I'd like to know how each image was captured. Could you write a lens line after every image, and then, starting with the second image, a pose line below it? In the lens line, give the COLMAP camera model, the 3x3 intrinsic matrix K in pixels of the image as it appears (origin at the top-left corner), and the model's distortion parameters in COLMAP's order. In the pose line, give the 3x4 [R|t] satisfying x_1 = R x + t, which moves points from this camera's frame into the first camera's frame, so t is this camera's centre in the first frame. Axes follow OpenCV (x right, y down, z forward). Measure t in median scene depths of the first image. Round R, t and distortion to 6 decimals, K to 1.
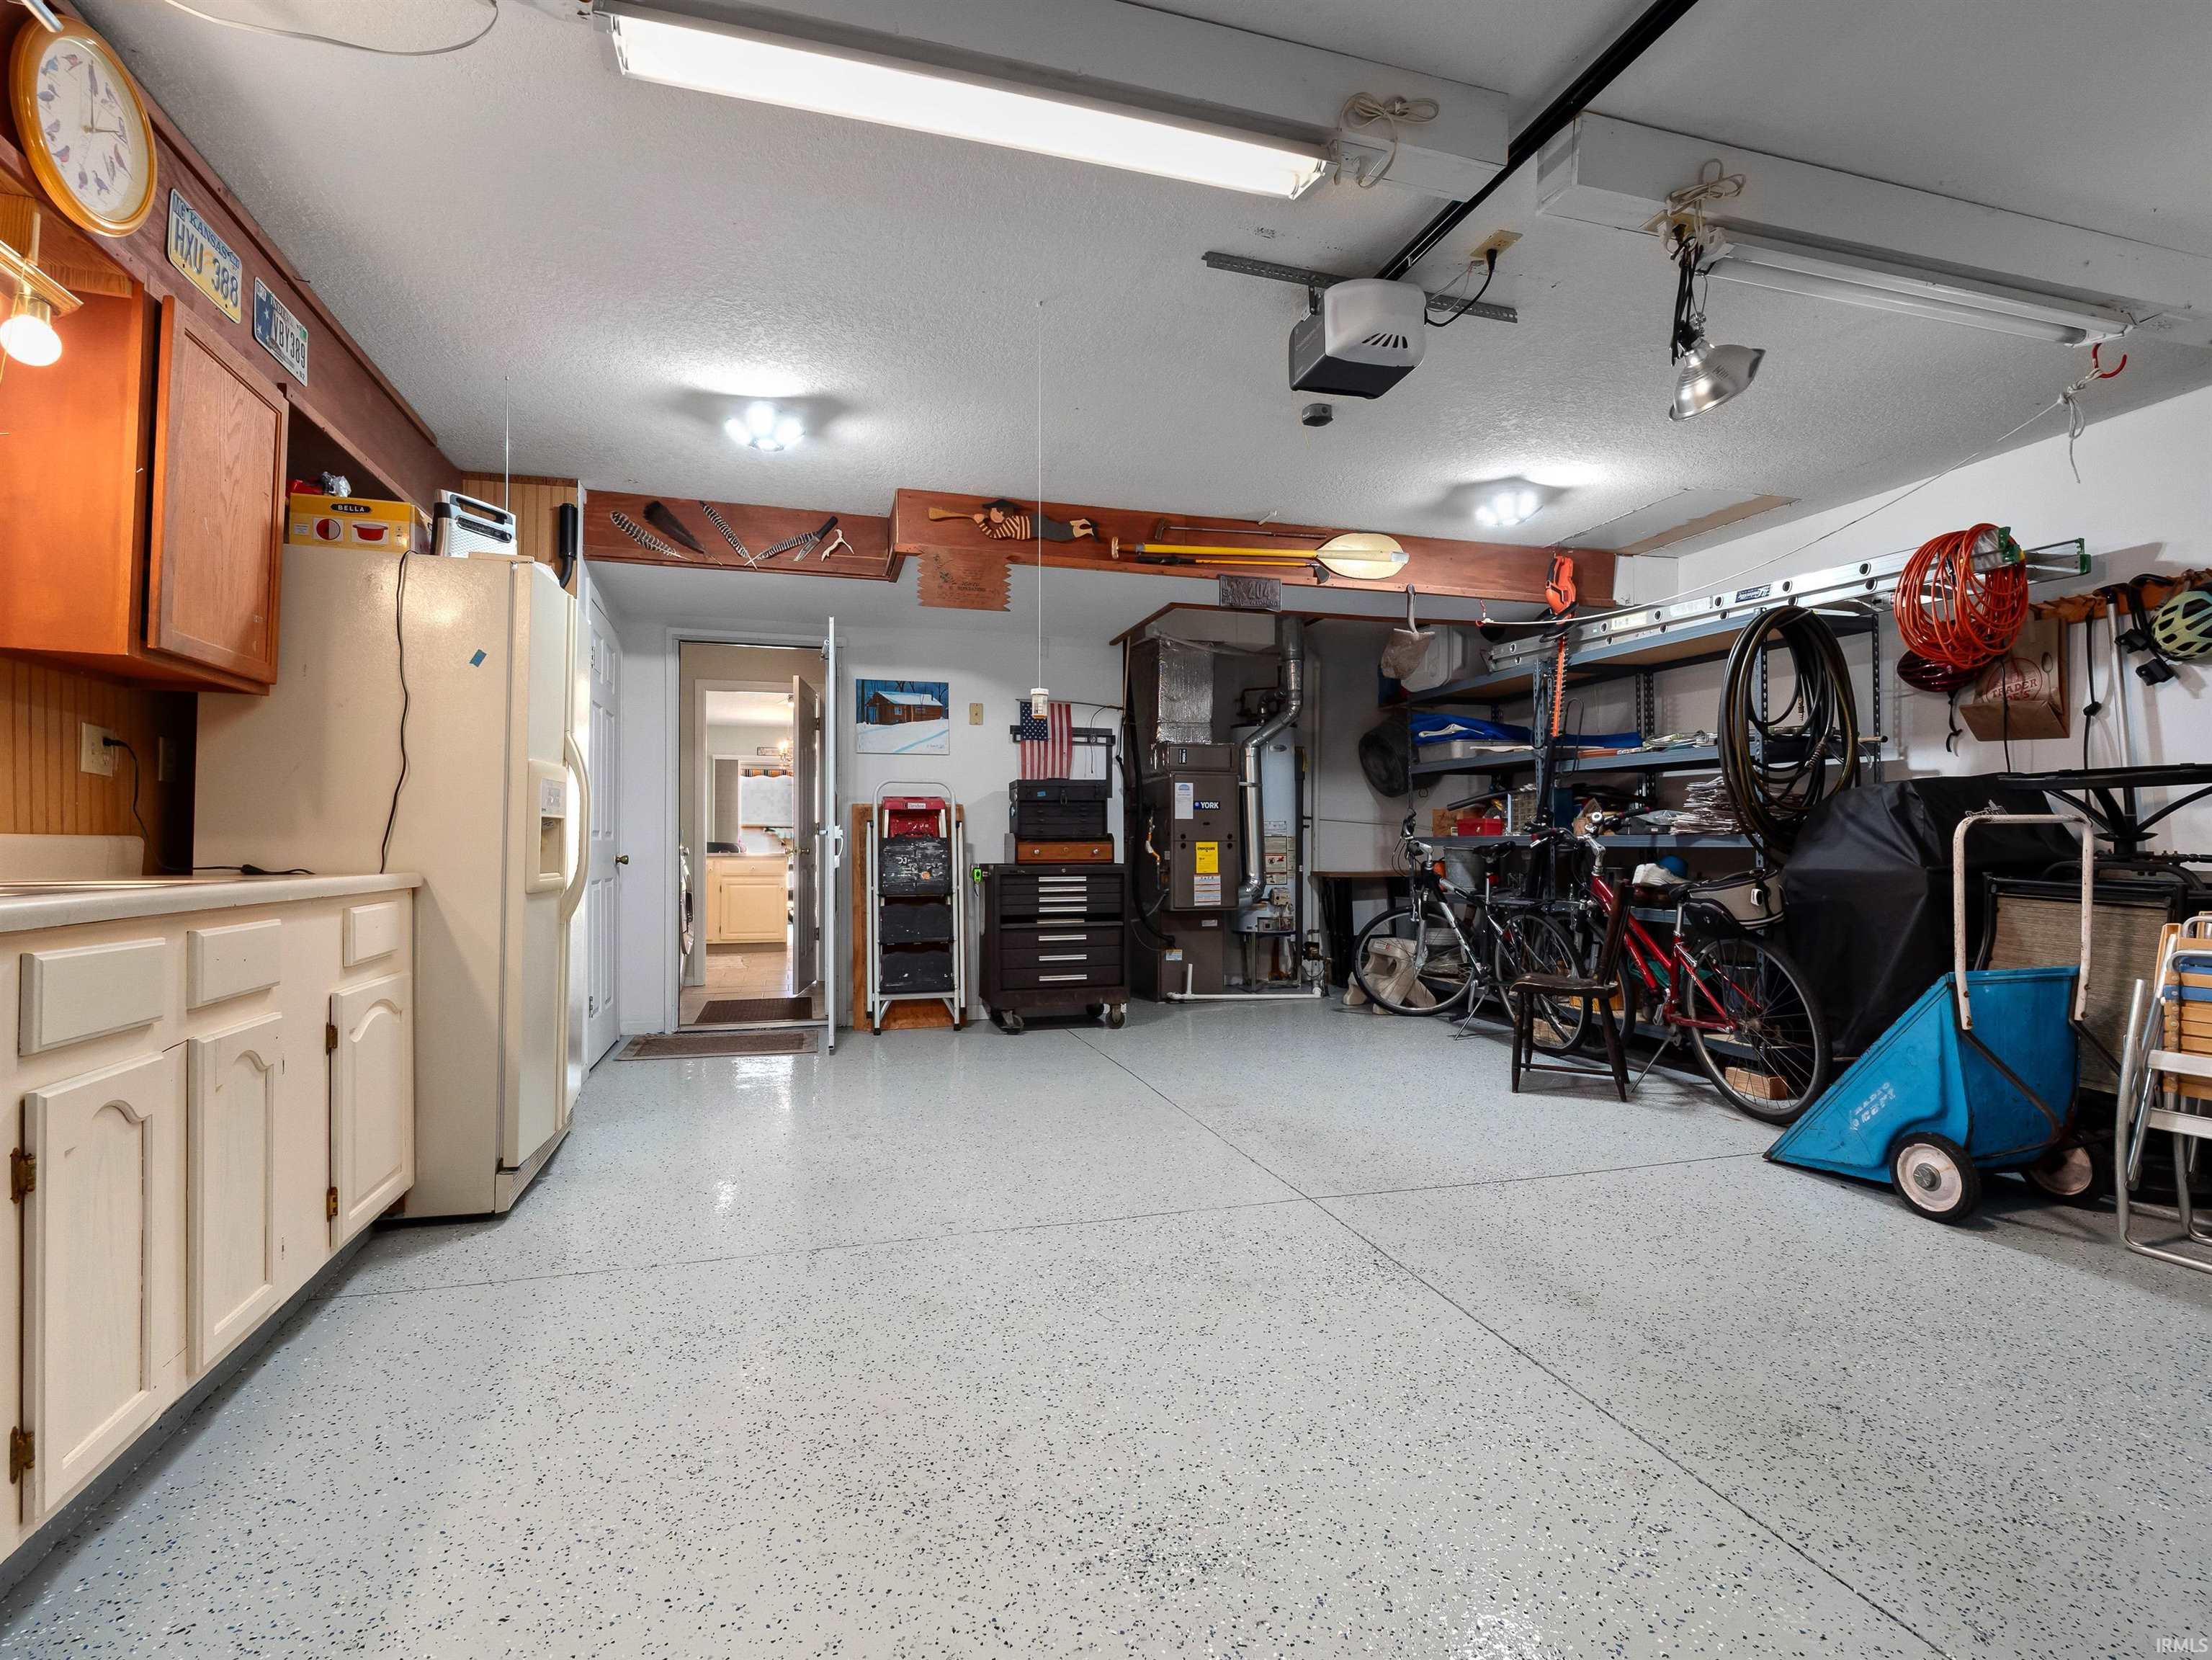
lens RADIAL K [[1086.1, 0, 1090.0], [0, 1086.1, 817.7], [0, 0, 1]] dist [-0.005749, -0.001072]
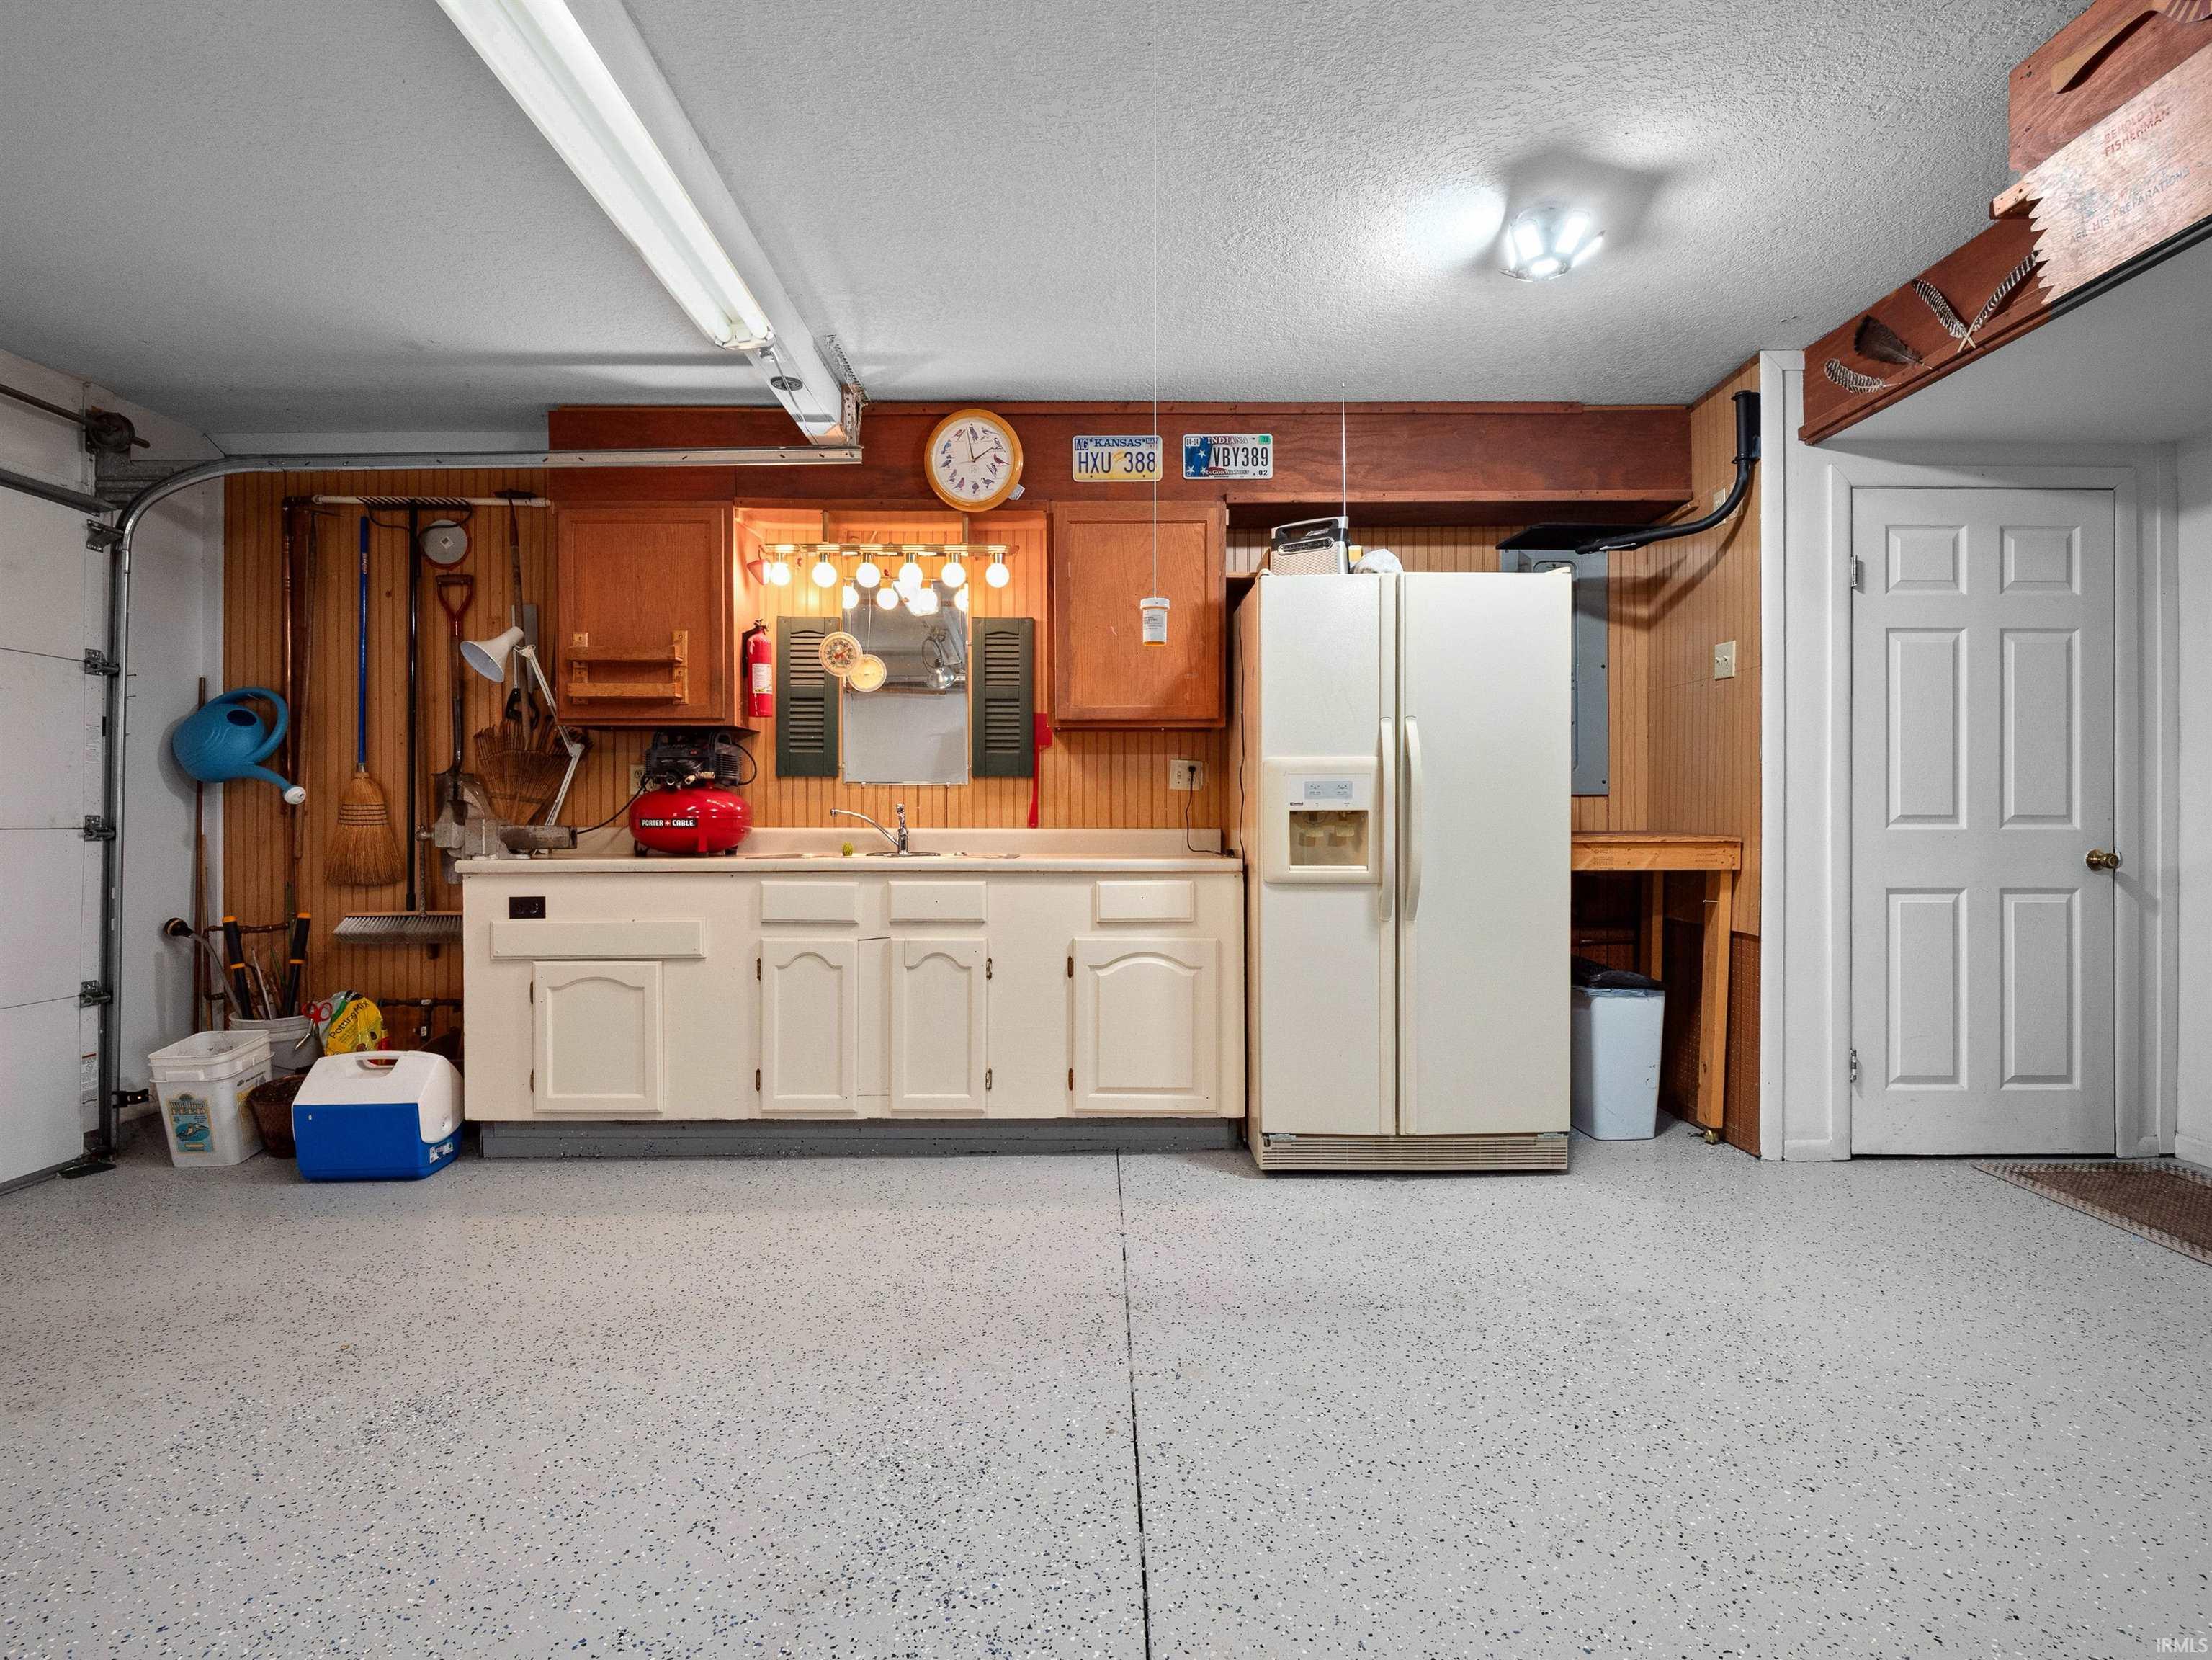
lens RADIAL K [[1086.1, 0, 1093.8], [0, 1086.1, 822.0], [0, 0, 1]] dist [-0.005749, -0.001072]
pose [[-0.270886, -0.001001, -0.962611, 0.625049], [0.023975, 0.999682, -0.007786, 0.014985], [0.962313, -0.025188, -0.270776, 1.252488]]
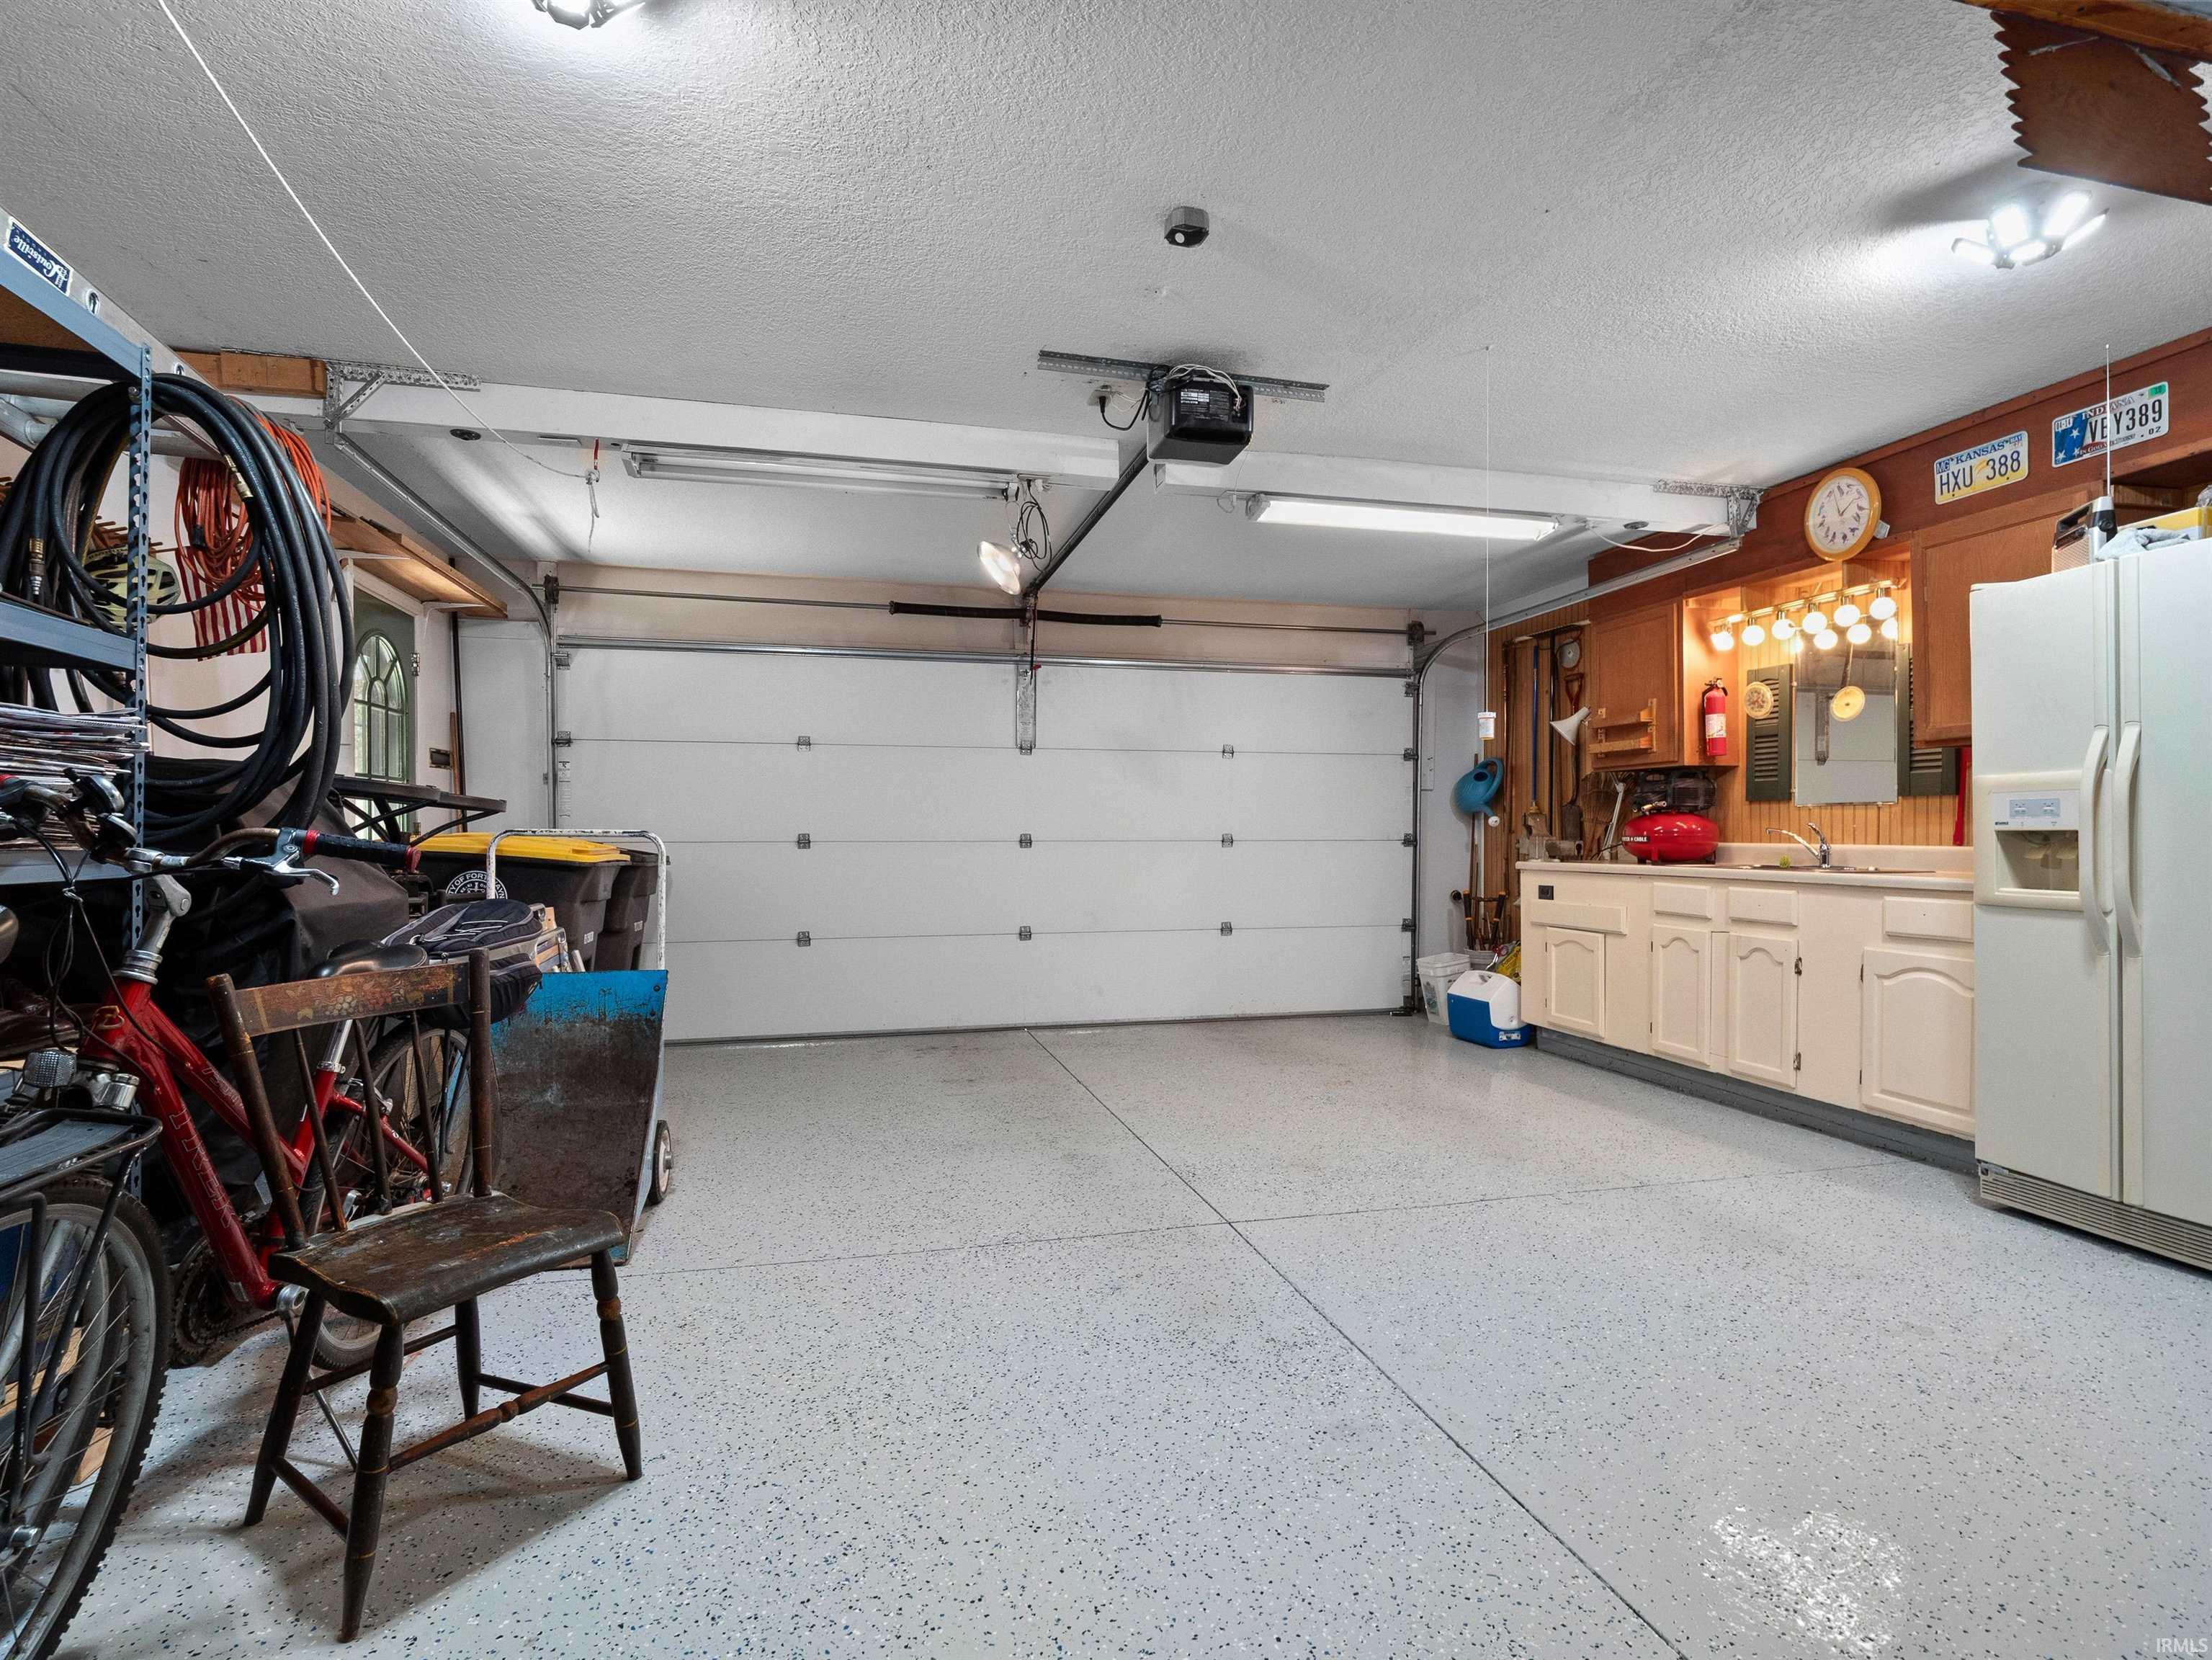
lens RADIAL K [[1086.1, 0, 1107.2], [0, 1086.1, 837.1], [0, 0, 1]] dist [-0.005749, -0.001072]
pose [[-0.999609, -0.001547, 0.027907, 0.329732], [-0.002136, 0.999775, -0.021112, 0.031585], [-0.027868, -0.021163, -0.999388, 2.302274]]
